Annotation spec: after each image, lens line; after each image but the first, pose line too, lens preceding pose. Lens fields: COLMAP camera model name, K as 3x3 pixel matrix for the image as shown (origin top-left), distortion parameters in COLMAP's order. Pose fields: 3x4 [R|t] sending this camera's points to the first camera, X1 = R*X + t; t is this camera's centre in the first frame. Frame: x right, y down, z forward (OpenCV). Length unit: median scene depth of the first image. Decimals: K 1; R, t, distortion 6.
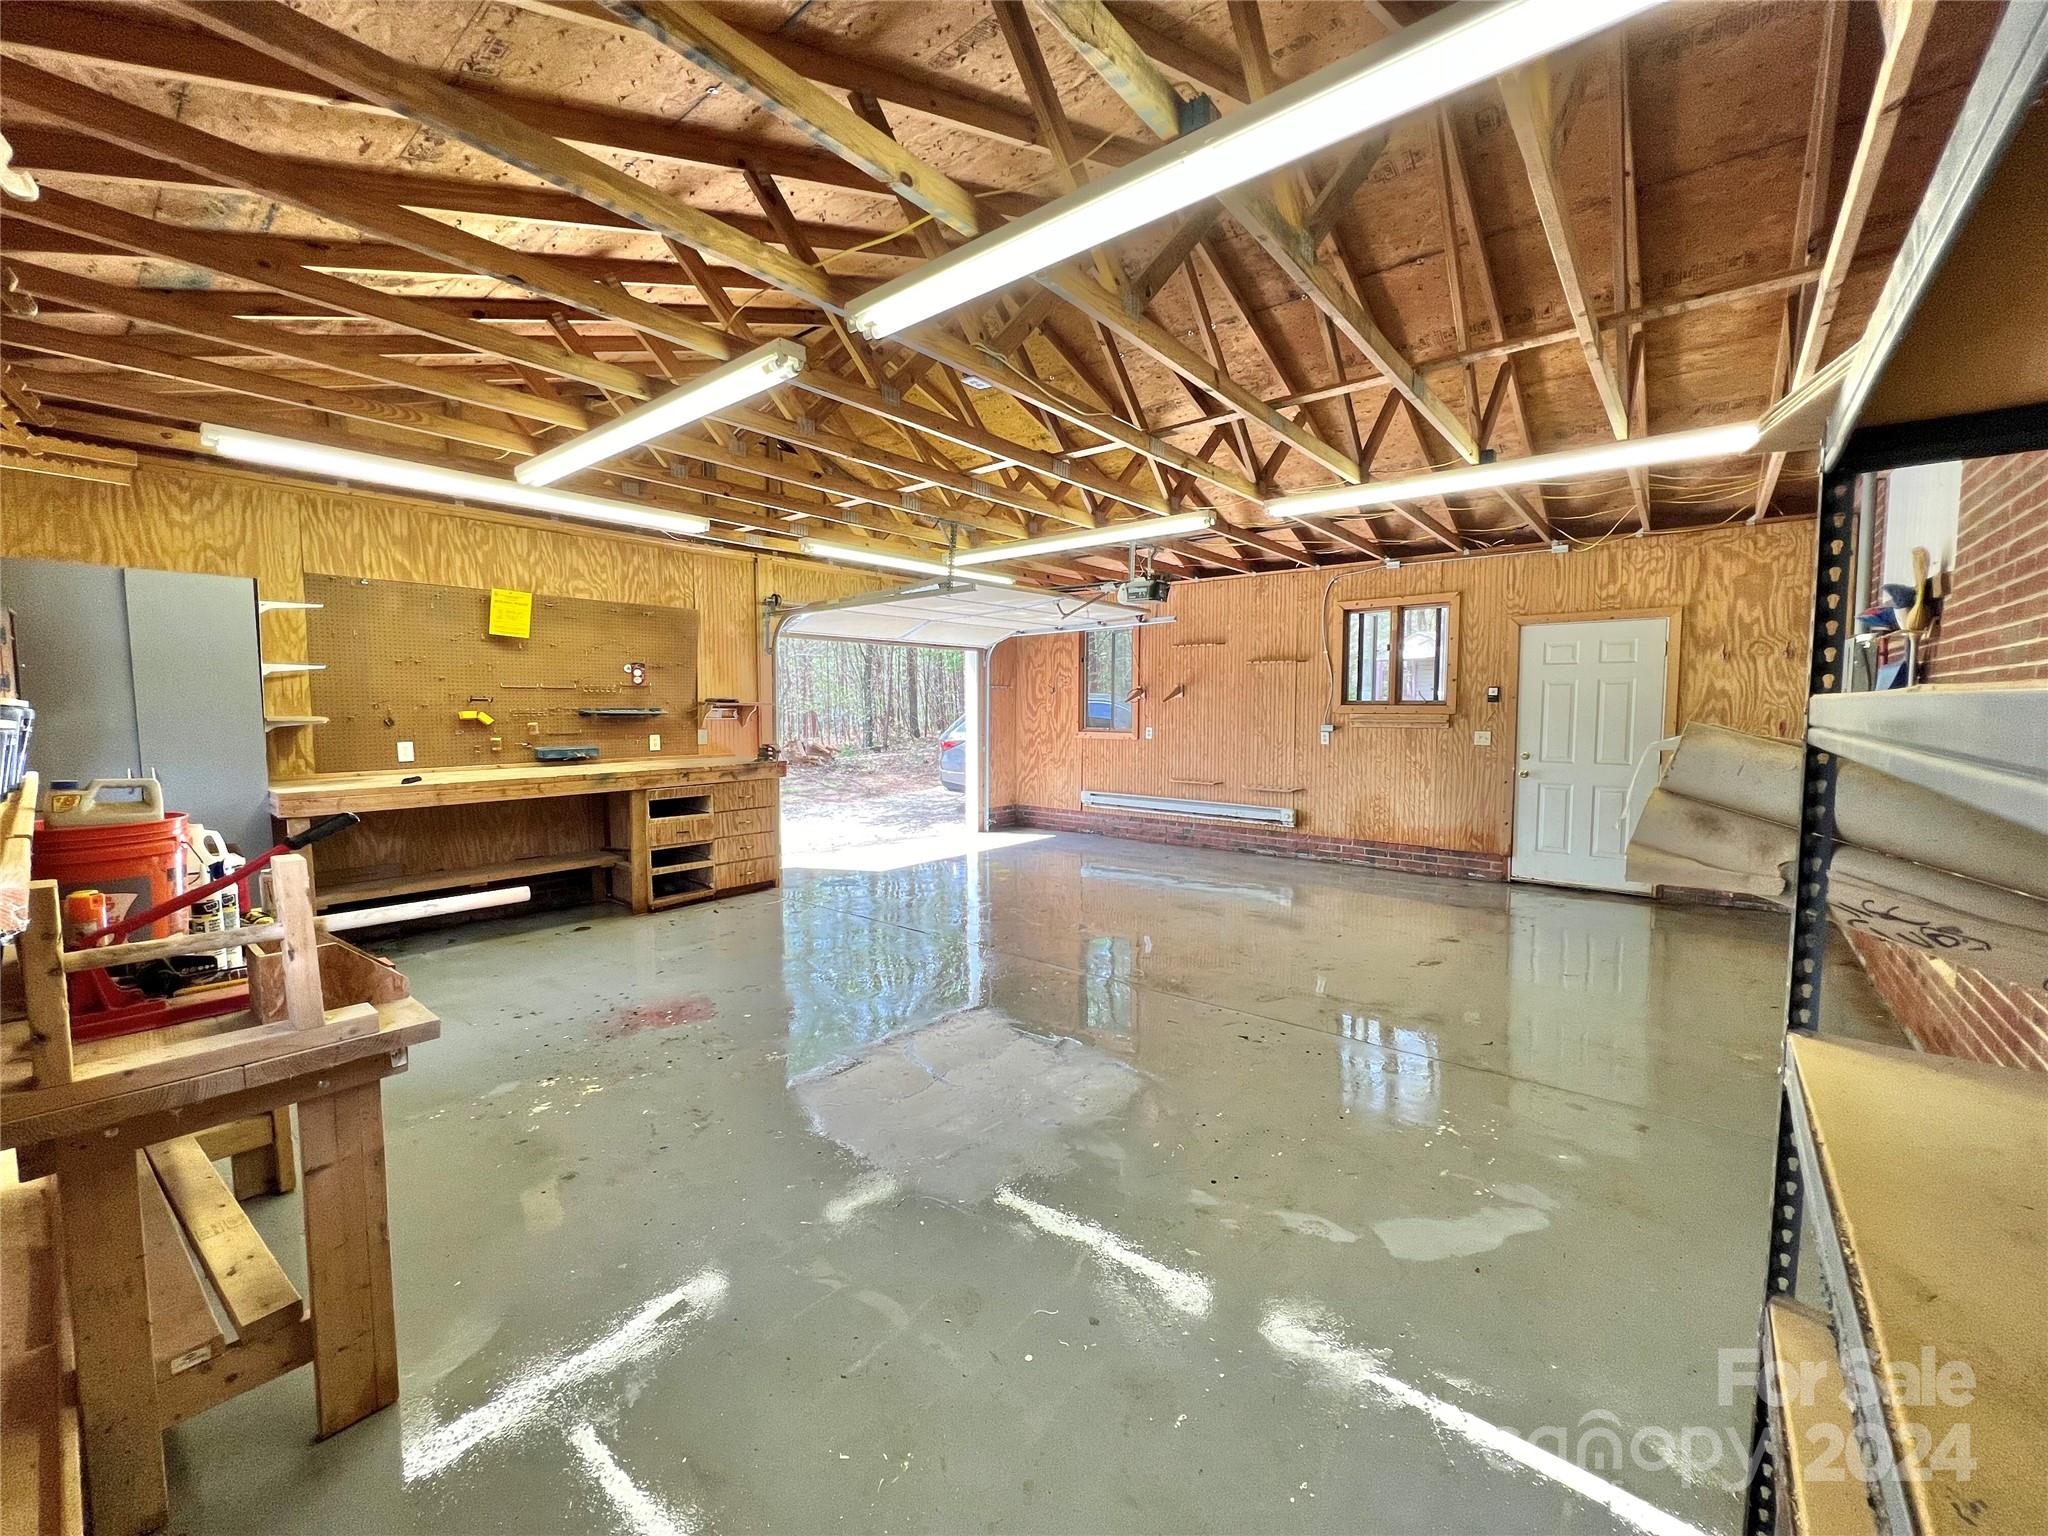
lens RADIAL K [[811.0, 0, 1024.0], [0, 811.0, 768.0], [0, 0, 1]] dist [-0.000037, 0.000001]
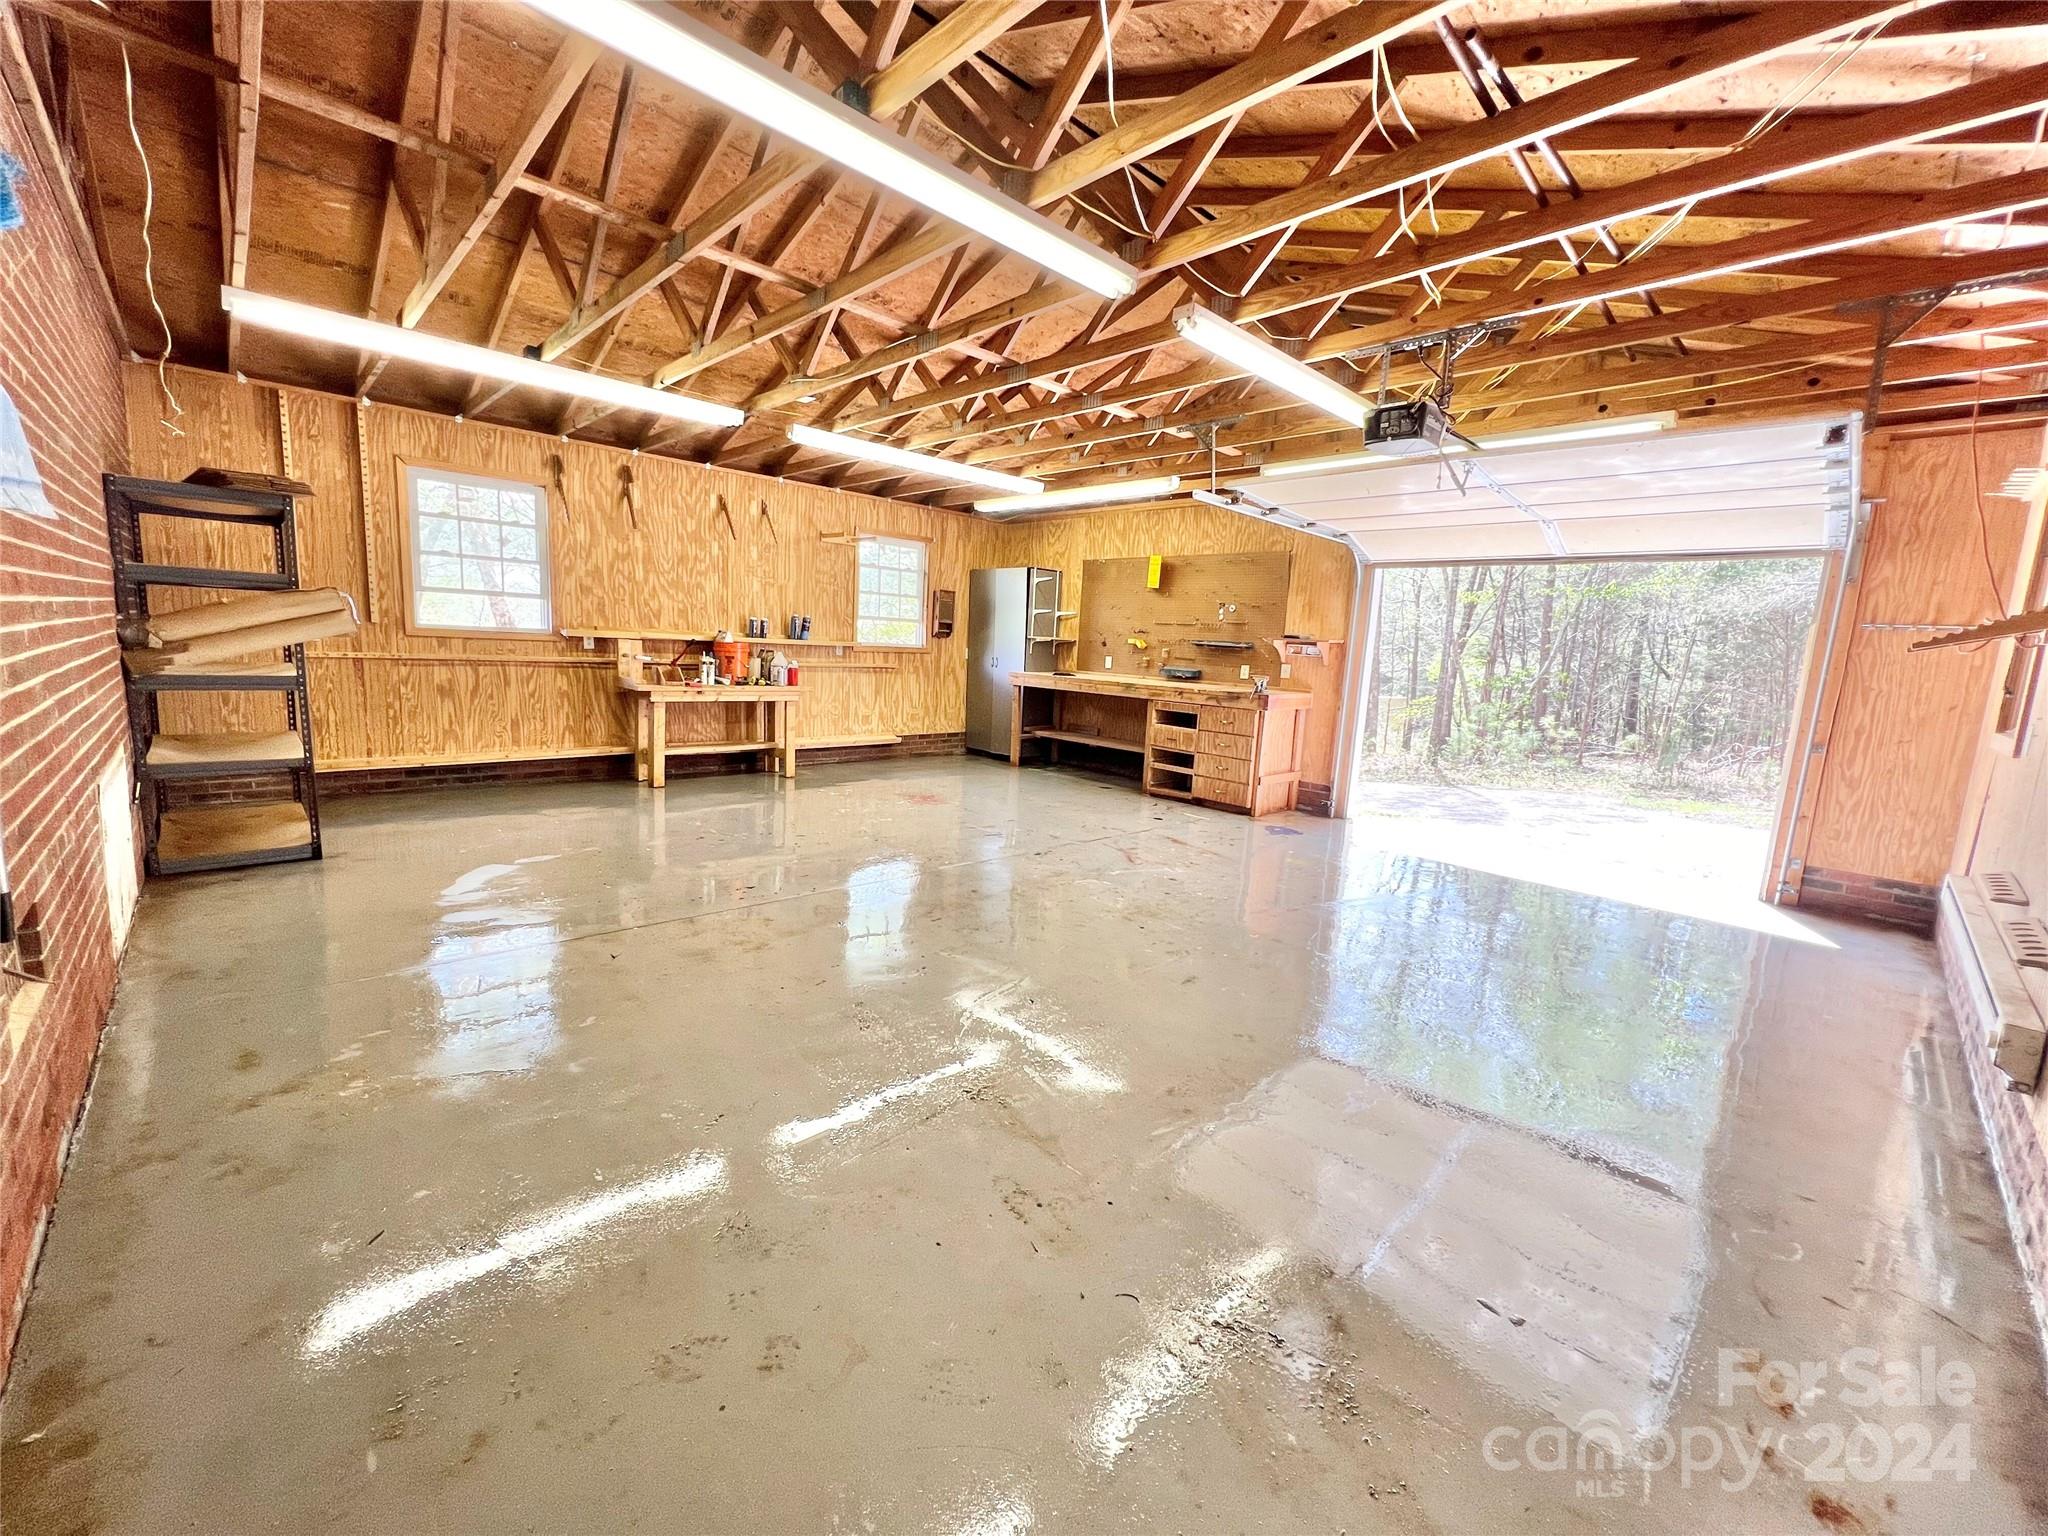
lens RADIAL K [[811.0, 0, 1024.0], [0, 811.0, 768.0], [0, 0, 1]] dist [-0.000037, 0.000001]
pose [[-0.102424, 0.148520, -0.983591, 0.811019], [-0.133040, 0.977863, 0.161509, -0.046194], [0.985804, 0.147399, -0.080397, 0.870484]]
